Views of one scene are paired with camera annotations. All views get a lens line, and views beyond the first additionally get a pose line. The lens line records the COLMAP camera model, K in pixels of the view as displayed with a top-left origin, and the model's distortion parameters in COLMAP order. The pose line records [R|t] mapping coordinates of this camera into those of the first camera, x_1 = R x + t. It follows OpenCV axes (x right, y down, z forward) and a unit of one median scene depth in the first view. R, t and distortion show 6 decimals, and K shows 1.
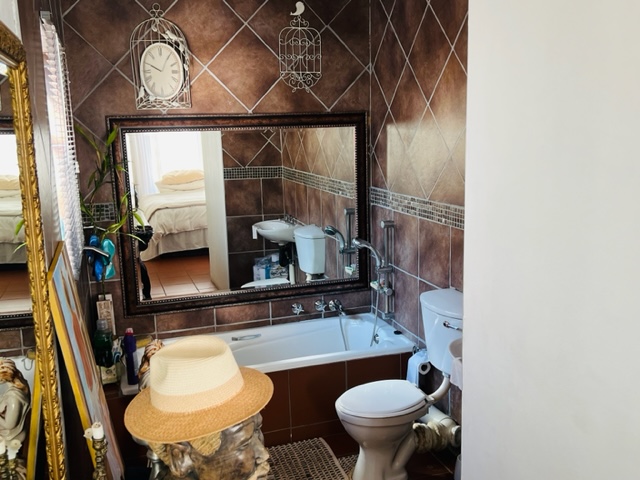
lens RADIAL K [[654.9, 0, 320.4], [0, 654.9, 240.1], [0, 0, 1]] dist [0.025112, 0.000000]
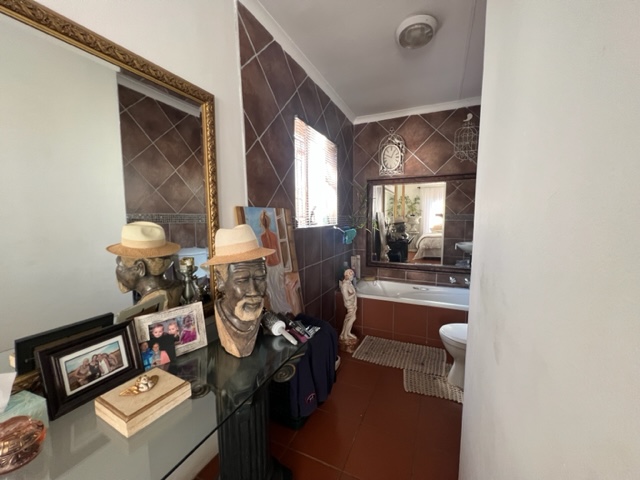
lens RADIAL K [[256.7, 0, 320.1], [0, 256.7, 241.0], [0, 0, 1]] dist [-0.001788, 0.000232]
pose [[0.727481, 0.089274, -0.680295, 0.186874], [-0.140062, 0.989943, -0.019869, 0.067595], [0.671680, 0.109738, 0.732669, 0.229607]]
